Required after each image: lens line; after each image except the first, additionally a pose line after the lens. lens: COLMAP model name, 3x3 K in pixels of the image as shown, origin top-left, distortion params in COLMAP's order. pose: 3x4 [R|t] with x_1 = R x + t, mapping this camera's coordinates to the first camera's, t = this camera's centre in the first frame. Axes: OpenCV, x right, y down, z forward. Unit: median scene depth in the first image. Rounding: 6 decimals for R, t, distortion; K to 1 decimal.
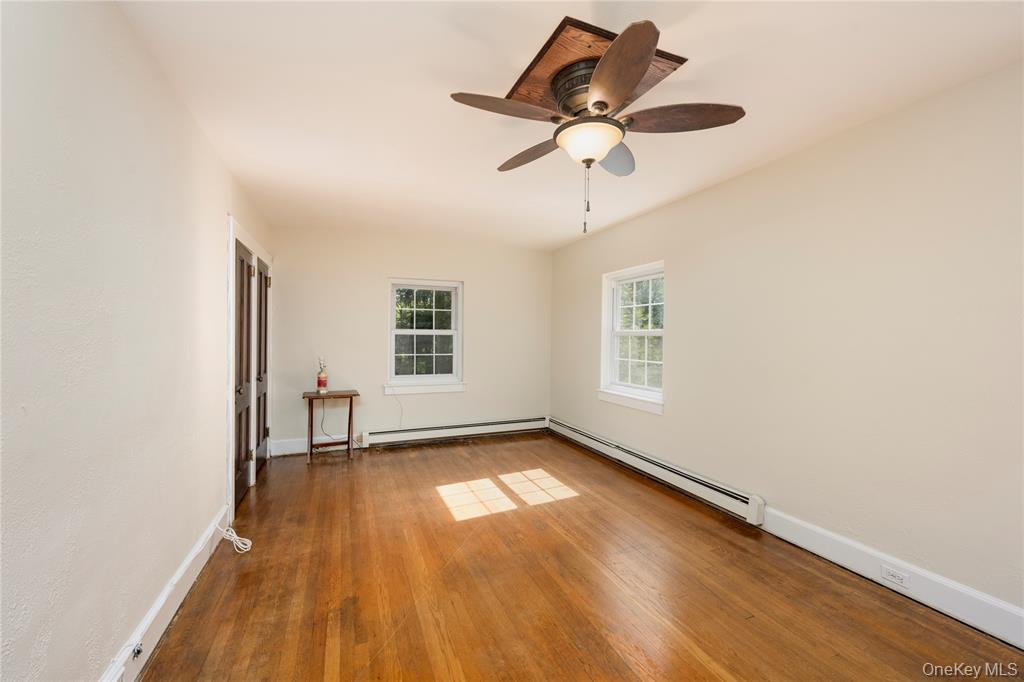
lens RADIAL K [[411.7, 0, 518.0], [0, 411.7, 341.6], [0, 0, 1]] dist [-0.000756, -0.000083]
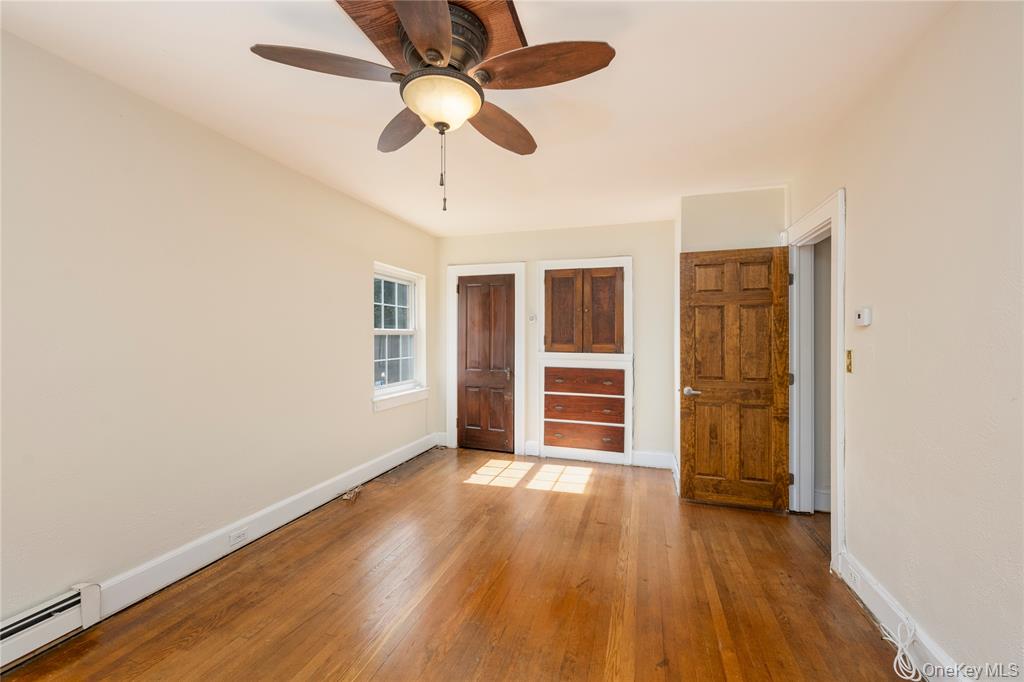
lens RADIAL K [[411.7, 0, 508.4], [0, 411.7, 337.2], [0, 0, 1]] dist [-0.000756, -0.000083]
pose [[-0.751150, -0.009217, 0.660067, -0.398642], [-0.000014, 0.999903, 0.013945, -0.013873], [-0.660132, 0.010466, -0.751077, 1.261383]]
